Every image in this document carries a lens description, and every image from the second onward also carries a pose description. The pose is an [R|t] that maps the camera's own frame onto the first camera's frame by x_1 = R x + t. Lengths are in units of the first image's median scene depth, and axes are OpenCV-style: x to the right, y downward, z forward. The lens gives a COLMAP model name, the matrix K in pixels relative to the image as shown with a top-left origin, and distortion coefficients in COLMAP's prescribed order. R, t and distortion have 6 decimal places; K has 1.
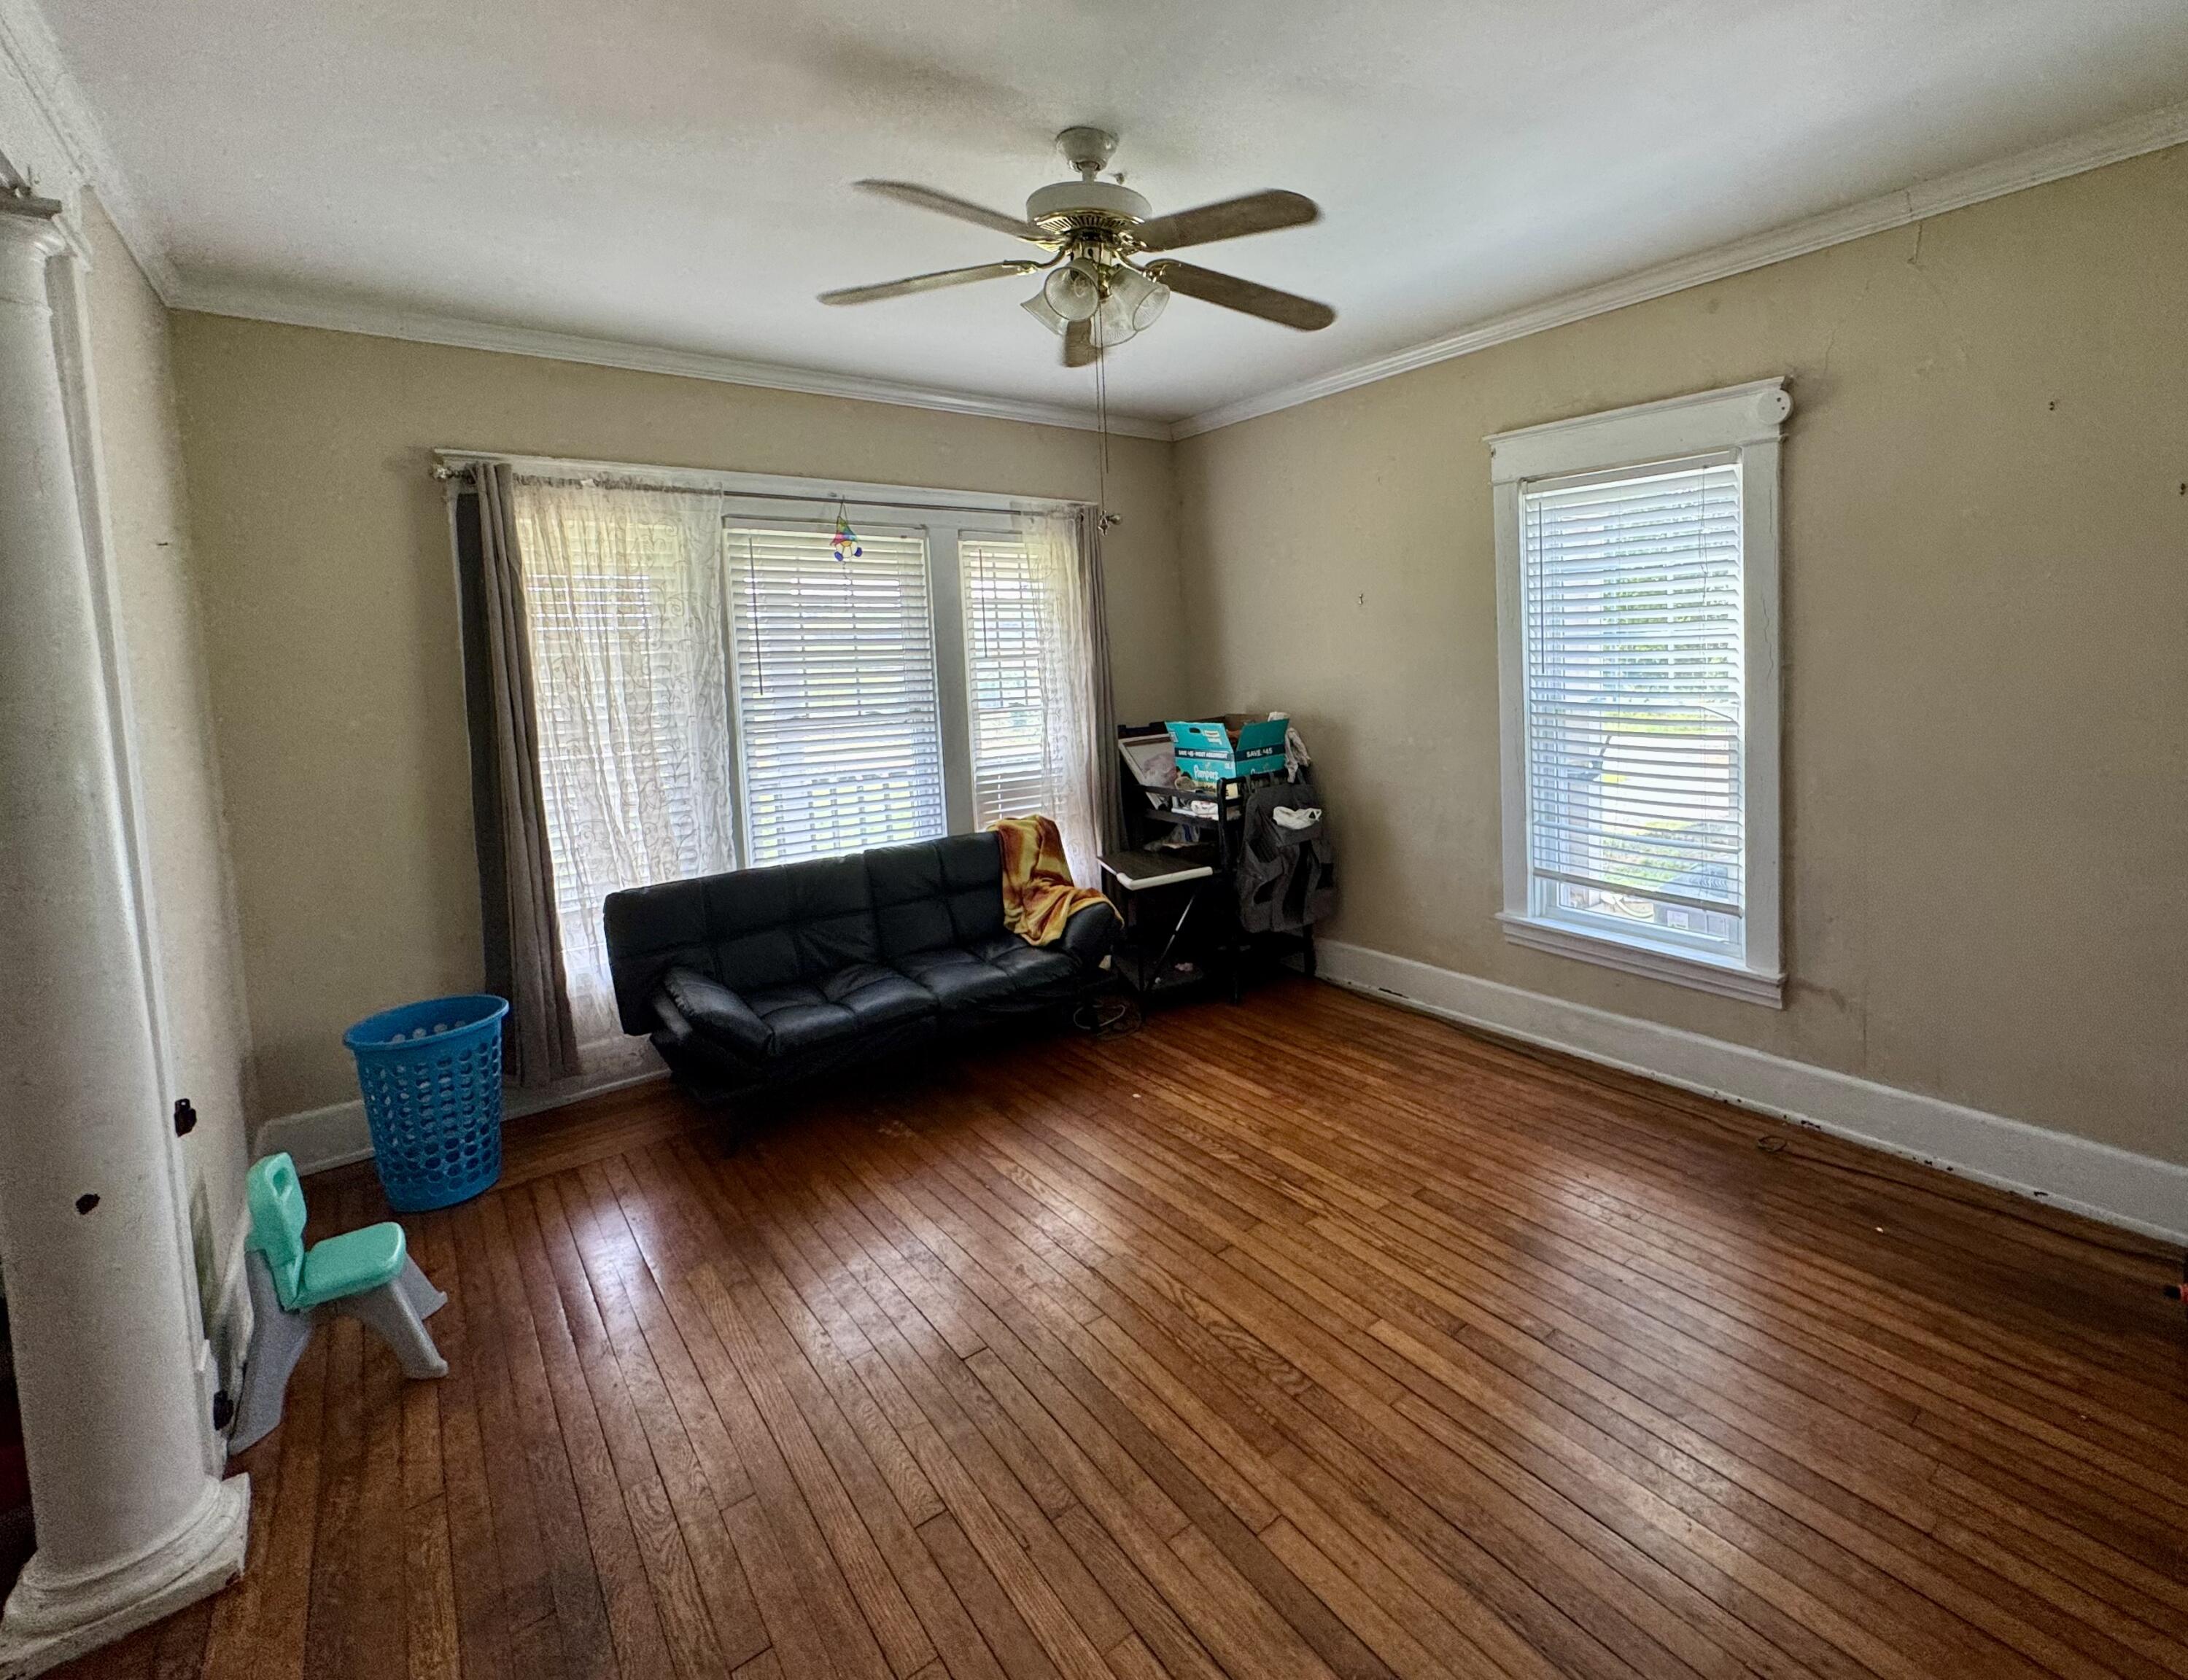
lens RADIAL K [[1013.4, 0, 1277.3], [0, 1013.4, 717.7], [0, 0, 1]] dist [0.009128, -0.000251]
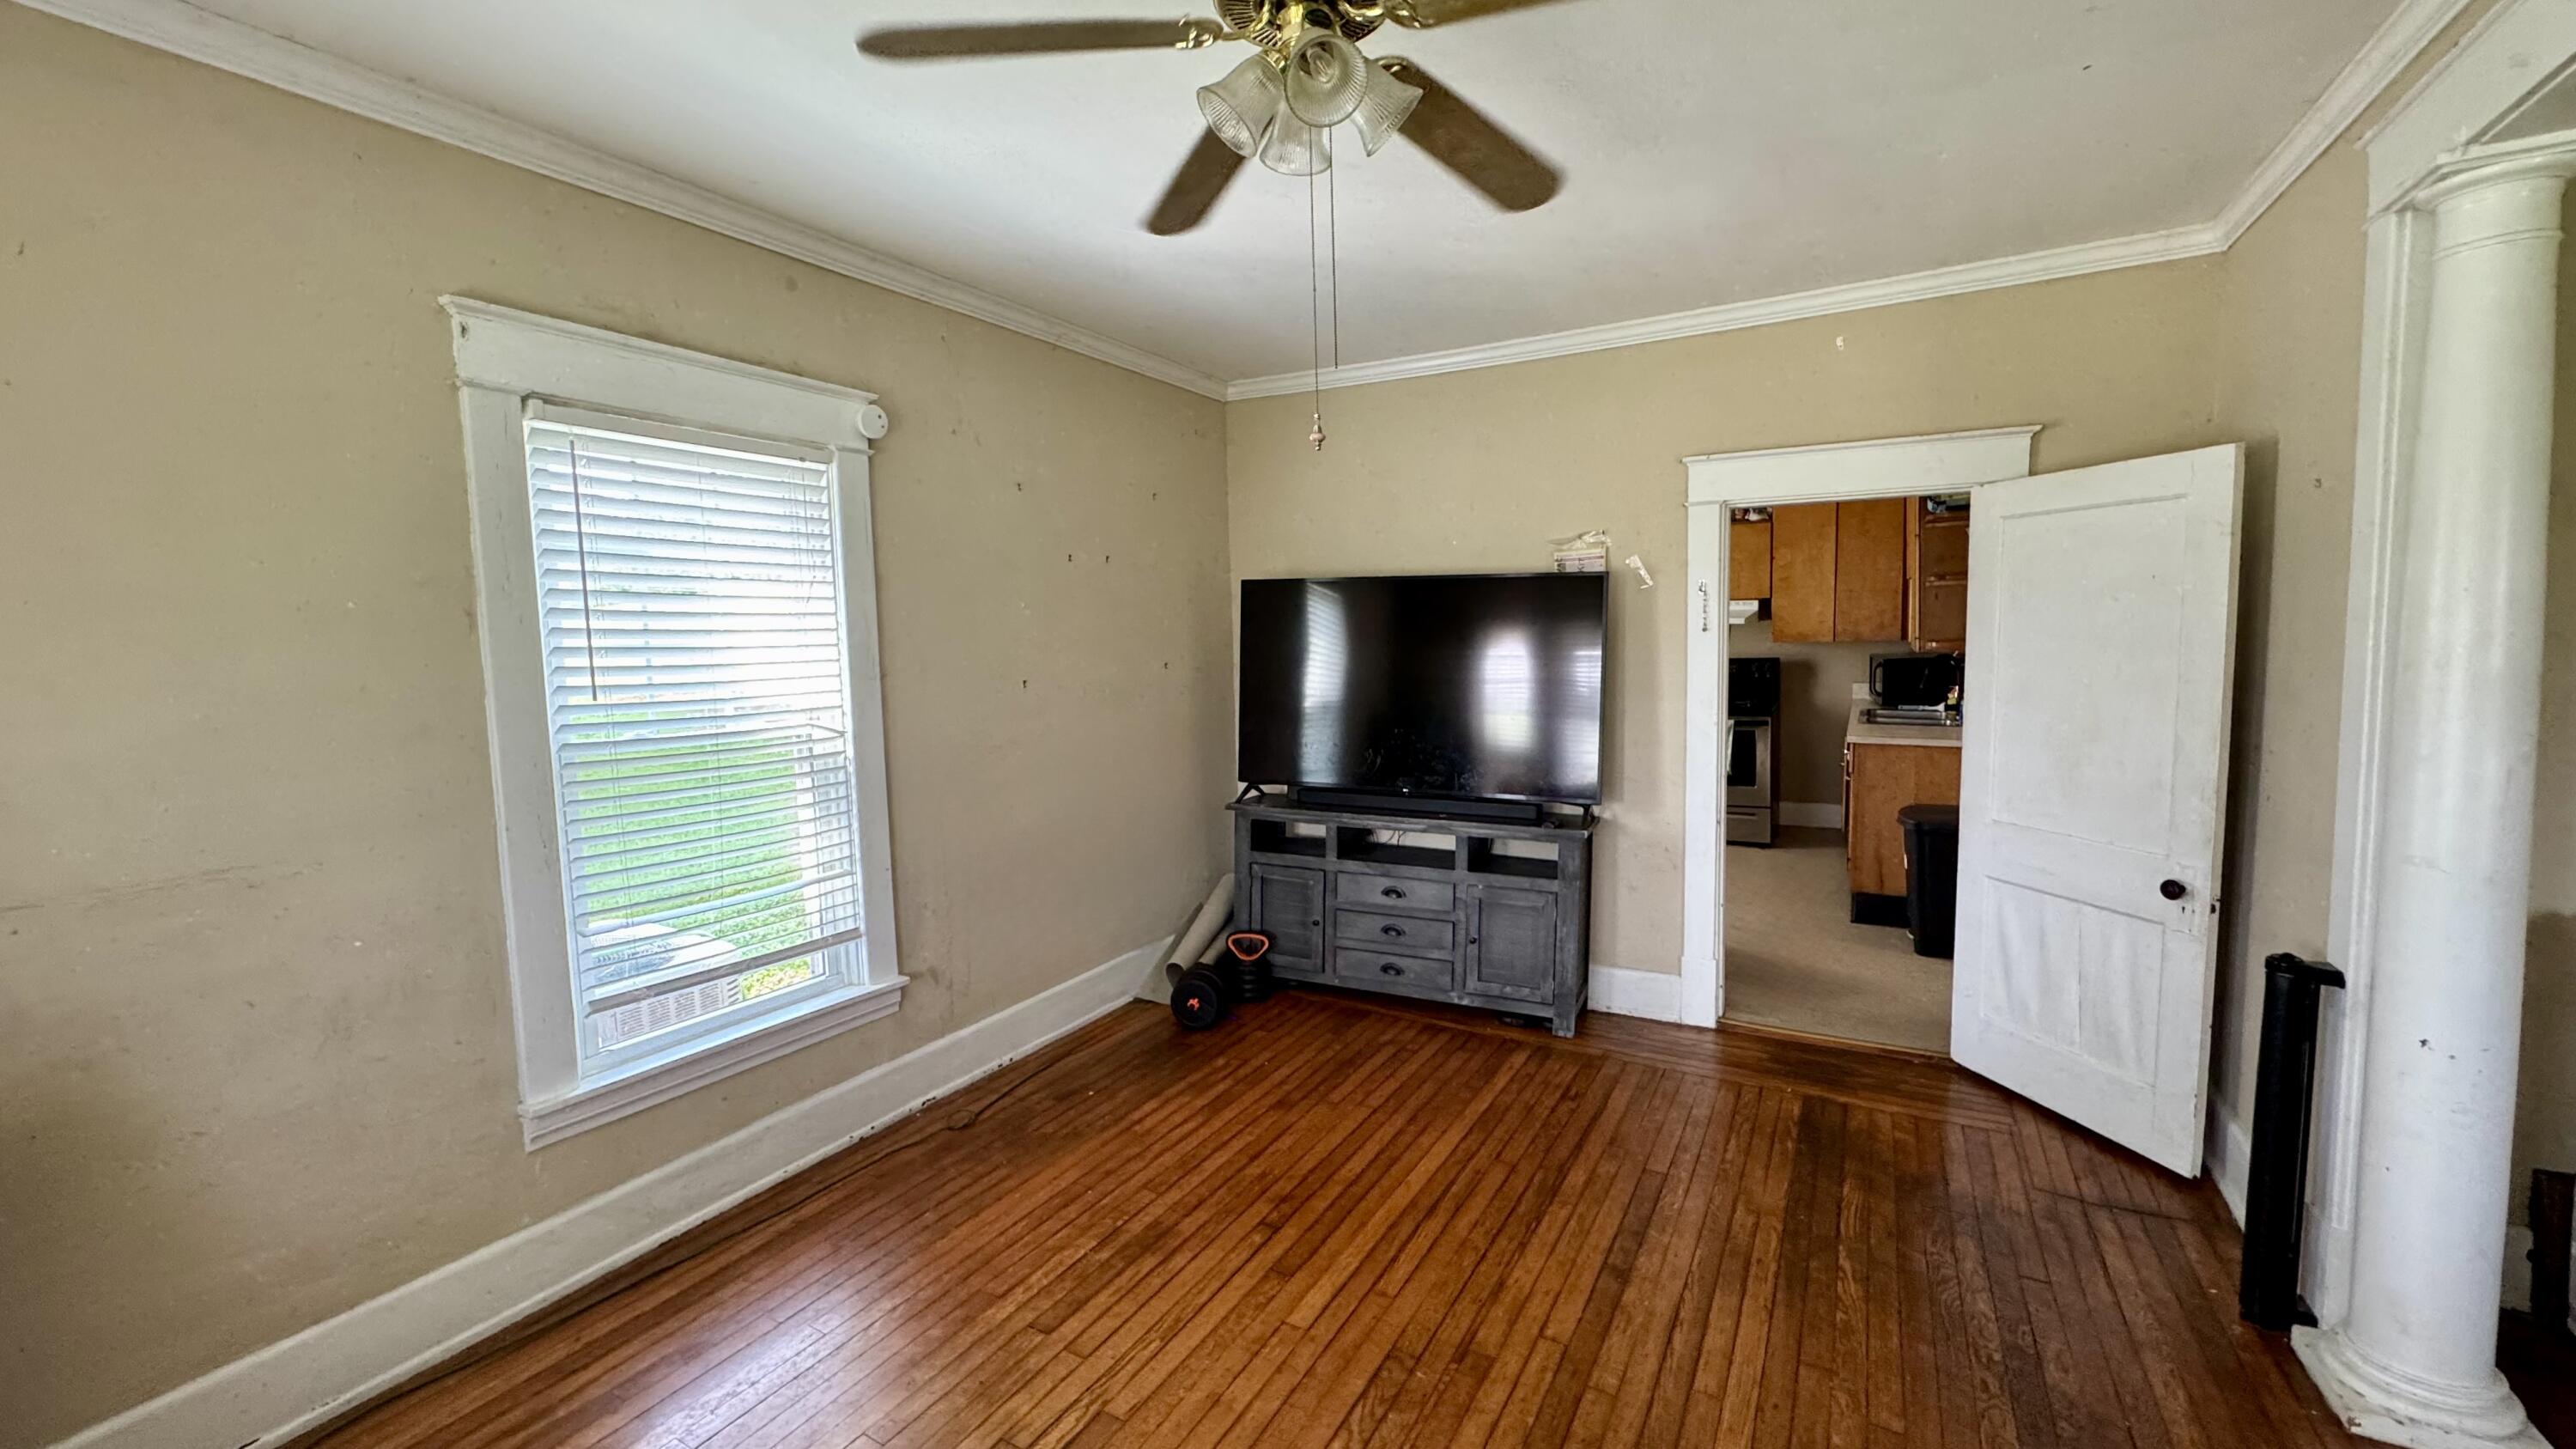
lens RADIAL K [[1019.6, 0, 1287.5], [0, 1019.6, 730.1], [0, 0, 1]] dist [0.000266, -0.000010]
pose [[-0.314769, -0.039791, 0.948334, -0.610447], [0.106050, 0.991391, 0.076797, -0.032466], [-0.943225, 0.124745, -0.307839, 0.937257]]
